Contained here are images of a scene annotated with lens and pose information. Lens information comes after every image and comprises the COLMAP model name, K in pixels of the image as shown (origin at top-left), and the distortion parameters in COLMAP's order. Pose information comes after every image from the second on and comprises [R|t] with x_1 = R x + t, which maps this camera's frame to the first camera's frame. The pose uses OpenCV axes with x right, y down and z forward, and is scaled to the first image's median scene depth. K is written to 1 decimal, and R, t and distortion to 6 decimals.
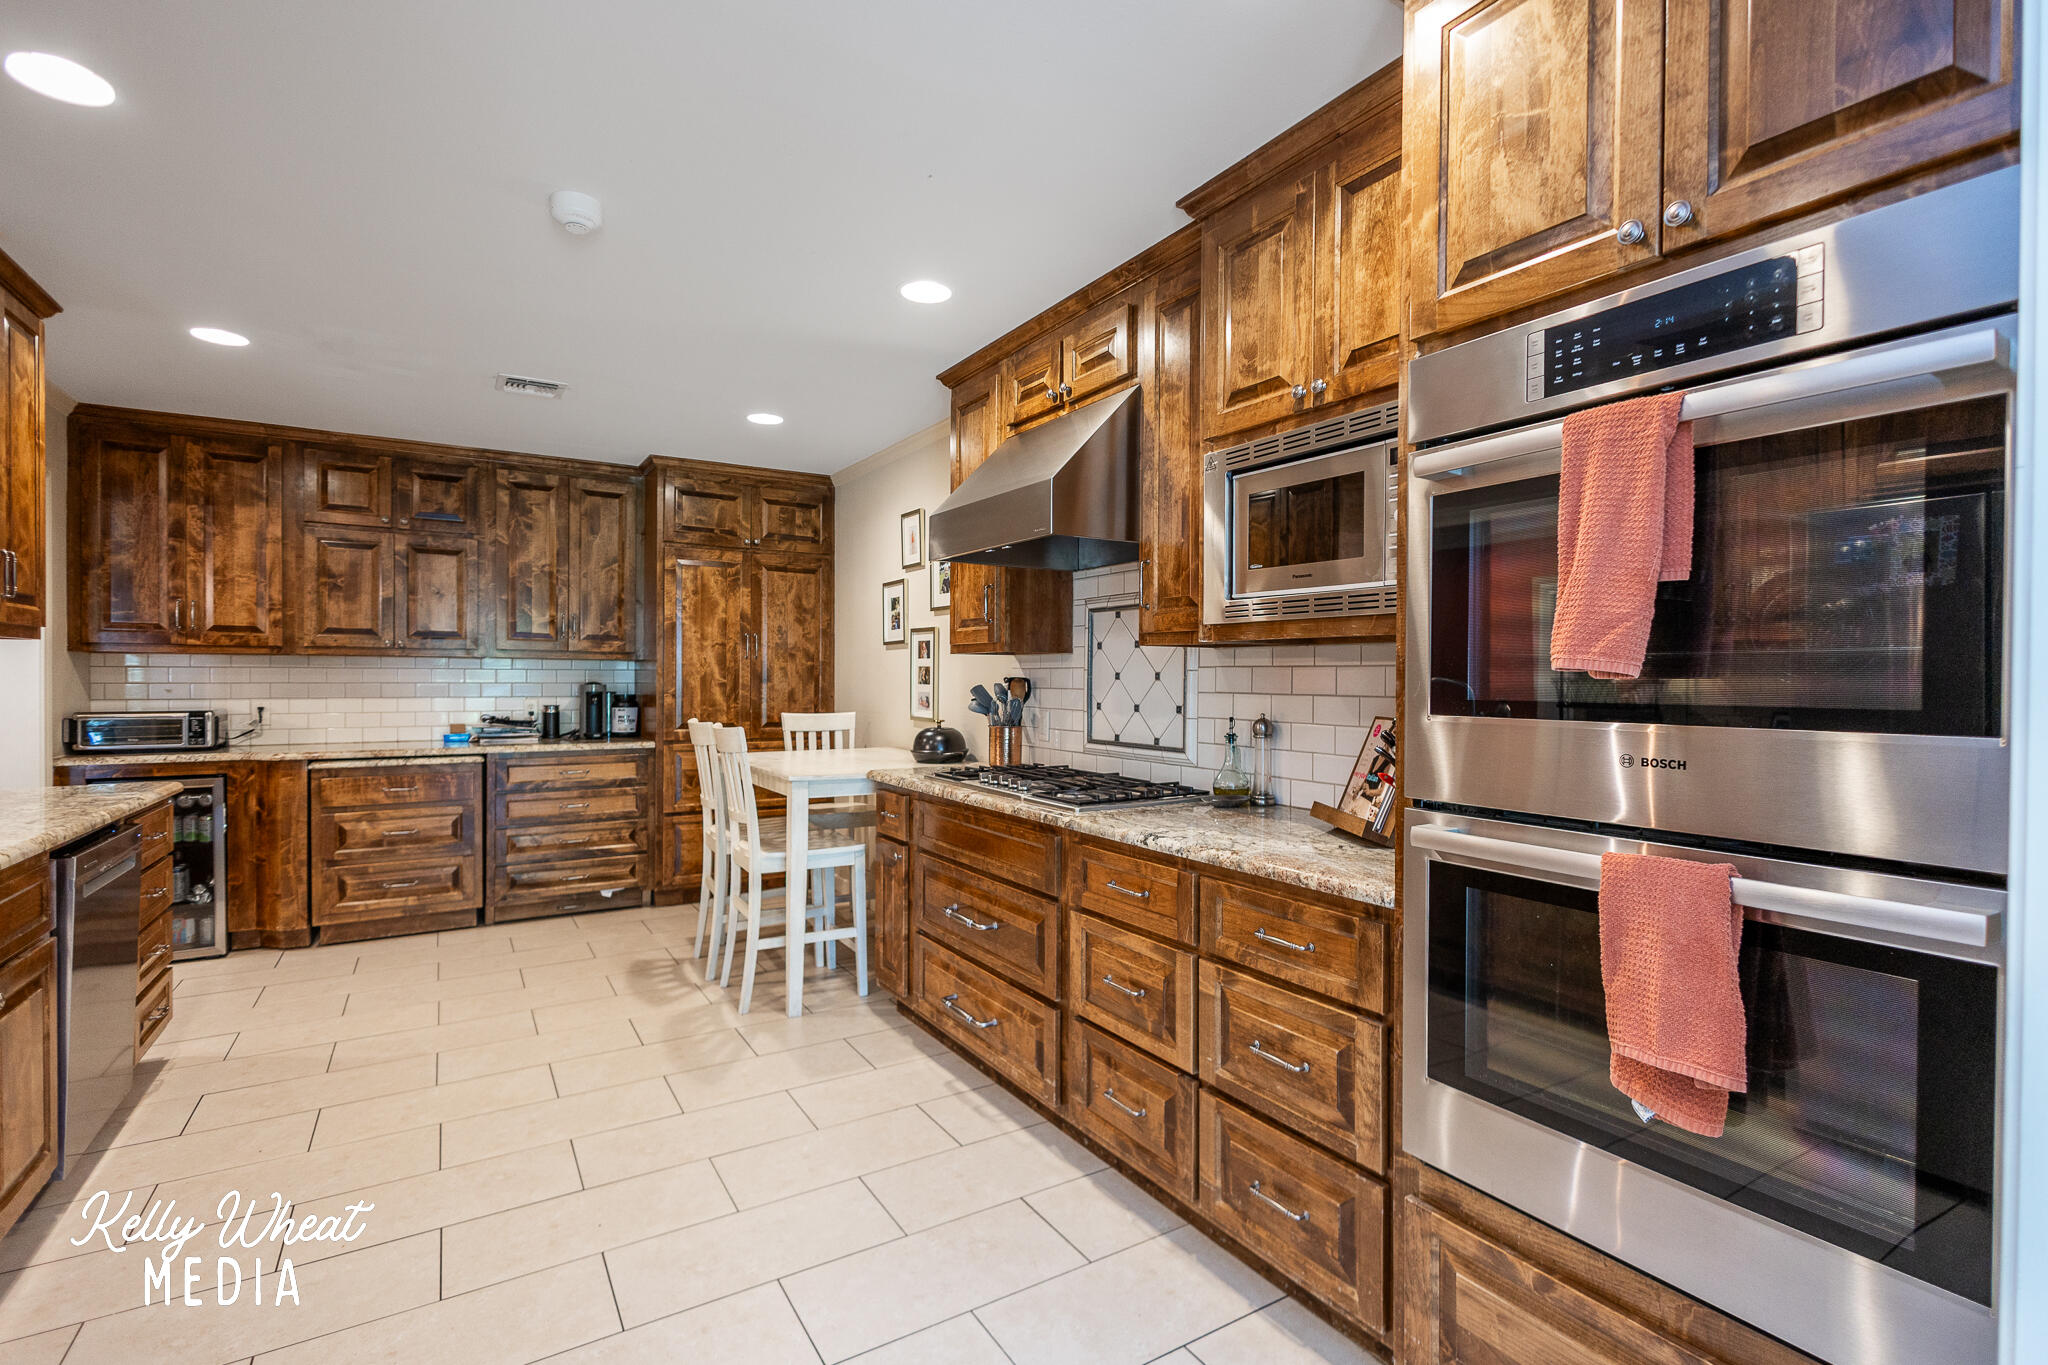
lens RADIAL K [[938.2, 0, 1026.0], [0, 938.2, 686.2], [0, 0, 1]] dist [0.008557, -0.002054]
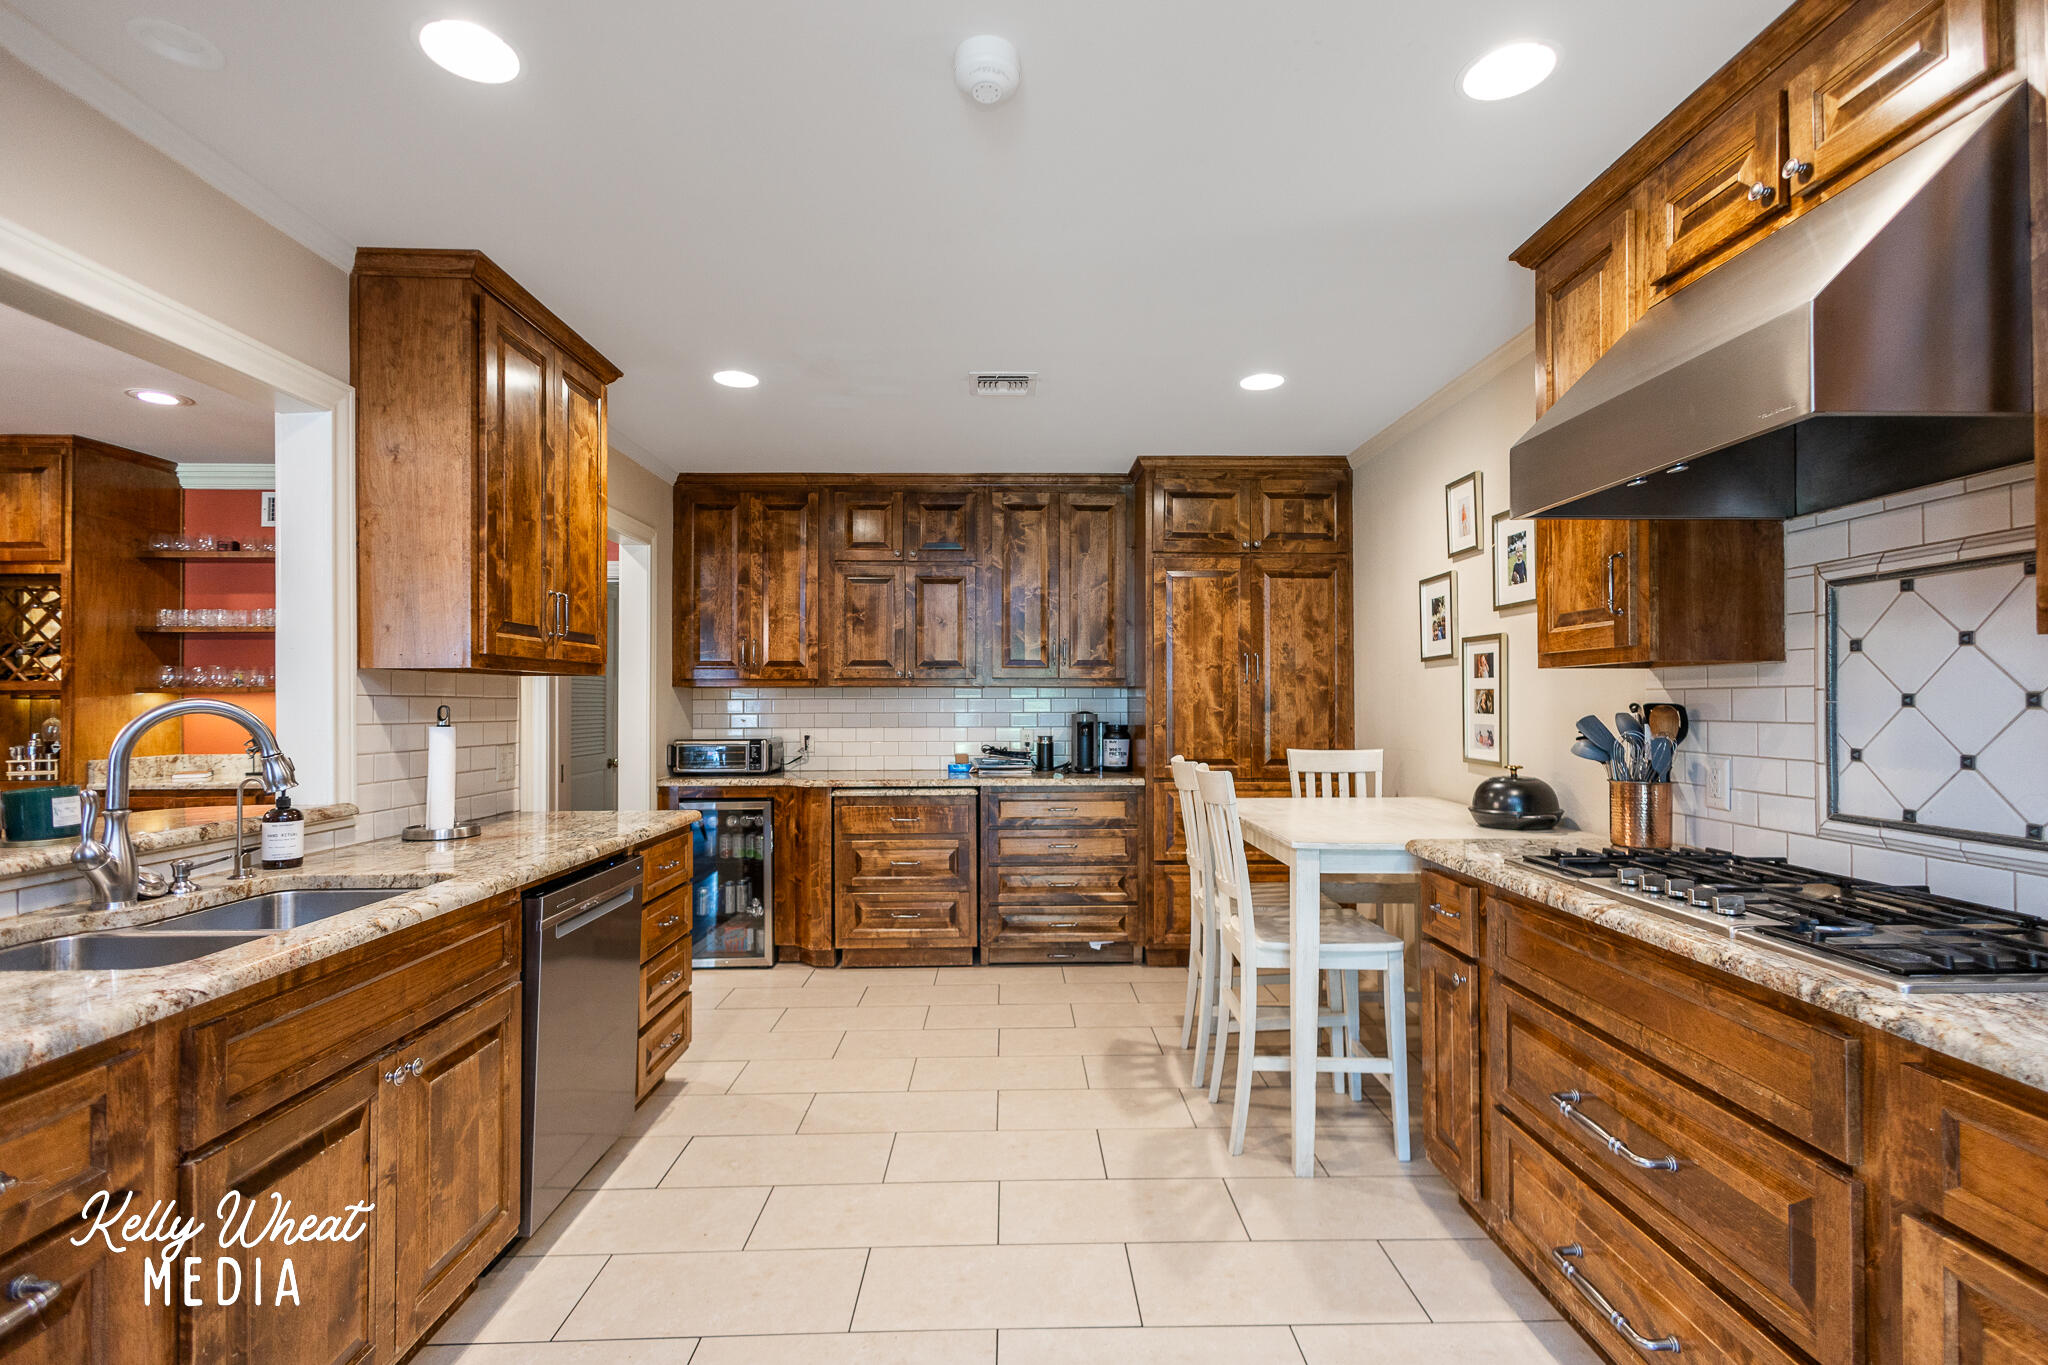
lens RADIAL K [[938.2, 0, 1030.0], [0, 938.2, 691.9], [0, 0, 1]] dist [0.008557, -0.002054]
pose [[0.861884, -0.013487, -0.506926, -0.047426], [0.002165, 0.999735, -0.022918, -0.003170], [0.507101, 0.018655, 0.861685, 0.221632]]
